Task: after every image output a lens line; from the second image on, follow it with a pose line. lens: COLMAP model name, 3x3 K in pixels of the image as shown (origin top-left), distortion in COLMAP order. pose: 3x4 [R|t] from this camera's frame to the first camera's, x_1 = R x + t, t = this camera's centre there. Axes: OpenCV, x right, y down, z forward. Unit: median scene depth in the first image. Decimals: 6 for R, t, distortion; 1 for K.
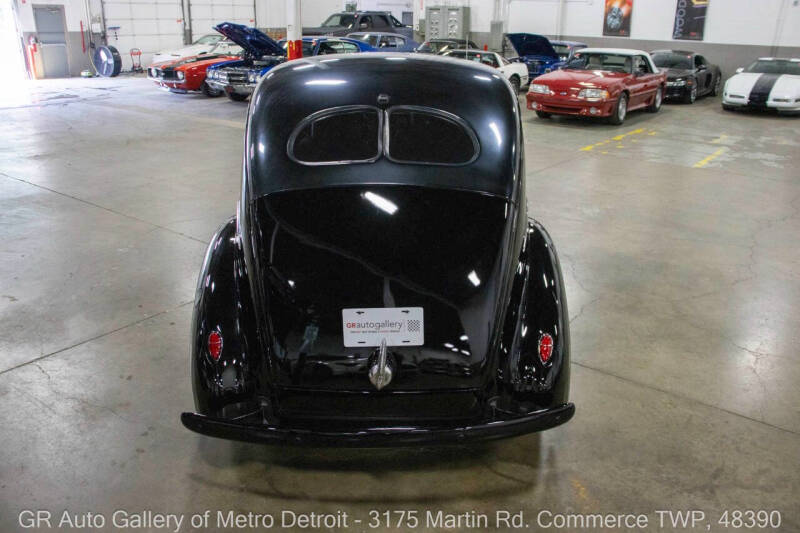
lens RADIAL K [[661.5, 0, 400.0], [0, 661.5, 266.5], [0, 0, 1]] dist [-0.150111, 0.118982]
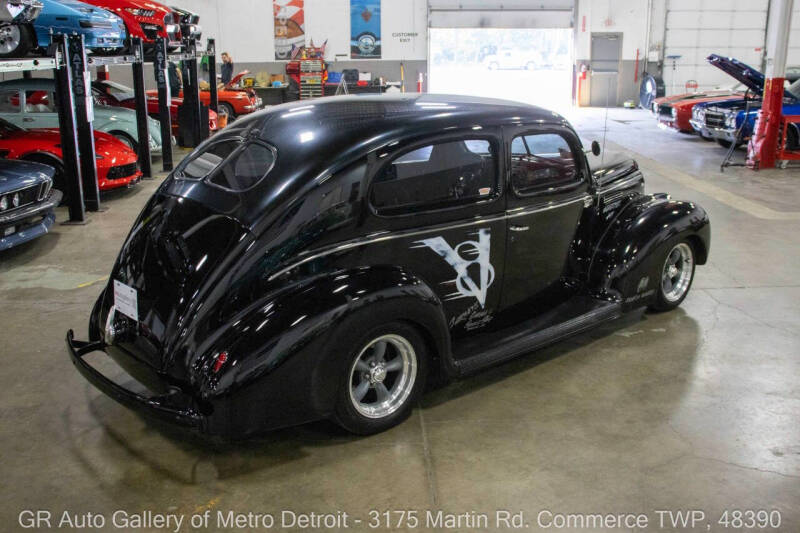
lens RADIAL K [[773.7, 0, 400.0], [0, 773.7, 266.5], [0, 0, 1]] dist [-0.020143, 0.002286]
pose [[0.639106, 0.195772, -0.743786, 0.284625], [-0.261138, 0.964848, 0.029573, -0.031138], [0.723430, 0.175330, 0.667764, 0.070561]]
